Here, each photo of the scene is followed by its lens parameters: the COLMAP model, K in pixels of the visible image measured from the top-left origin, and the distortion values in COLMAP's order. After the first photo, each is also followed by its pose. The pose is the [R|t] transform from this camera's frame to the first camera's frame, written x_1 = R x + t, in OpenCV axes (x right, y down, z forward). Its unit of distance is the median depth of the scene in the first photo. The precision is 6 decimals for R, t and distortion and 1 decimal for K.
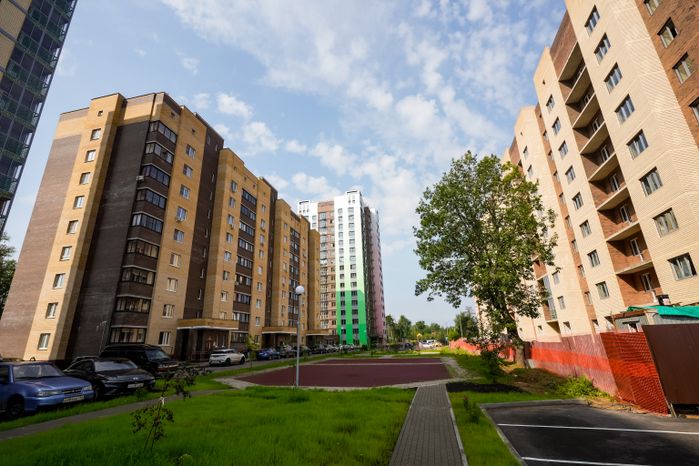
lens RADIAL K [[329.3, 0, 344.3], [0, 329.3, 230.9], [0, 0, 1]] dist [0.001002, 0.000568]
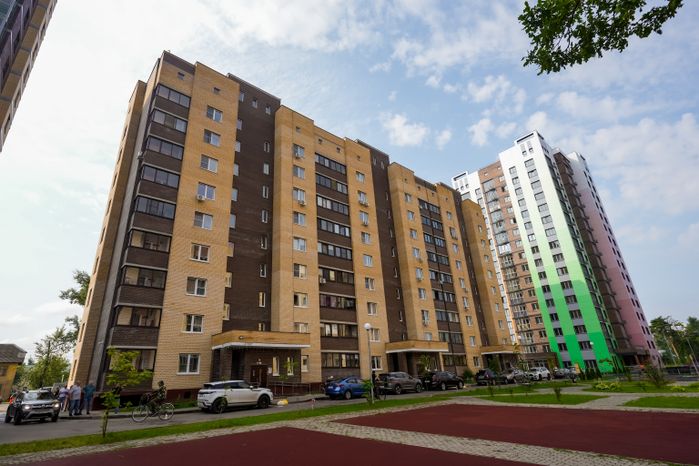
lens RADIAL K [[349.9, 0, 324.2], [0, 349.9, 230.3], [0, 0, 1]] dist [-0.003768, 0.000300]
pose [[0.802714, -0.227081, -0.551438, 0.097320], [0.202767, 0.973503, -0.105723, 0.126087], [0.560834, -0.026948, 0.827489, 0.371294]]
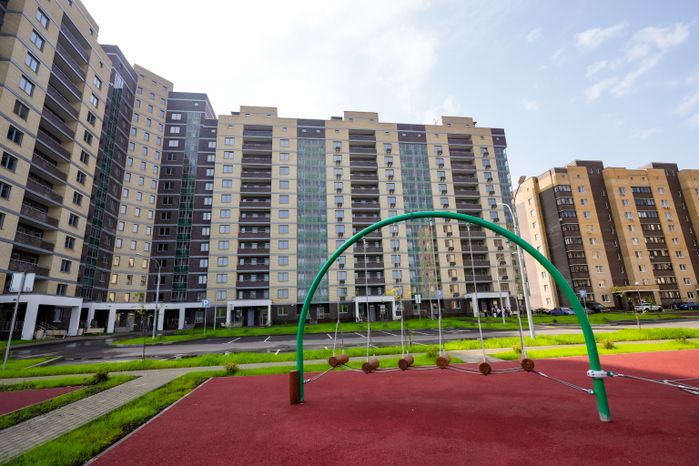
lens RADIAL K [[335.6, 0, 351.9], [0, 335.6, 233.5], [0, 0, 1]] dist [-0.002667, 0.000564]
pose [[0.384991, -0.209790, -0.898760, 0.443273], [0.327136, 0.941613, -0.079662, -0.218895], [0.862997, -0.263348, 0.431143, -0.621674]]
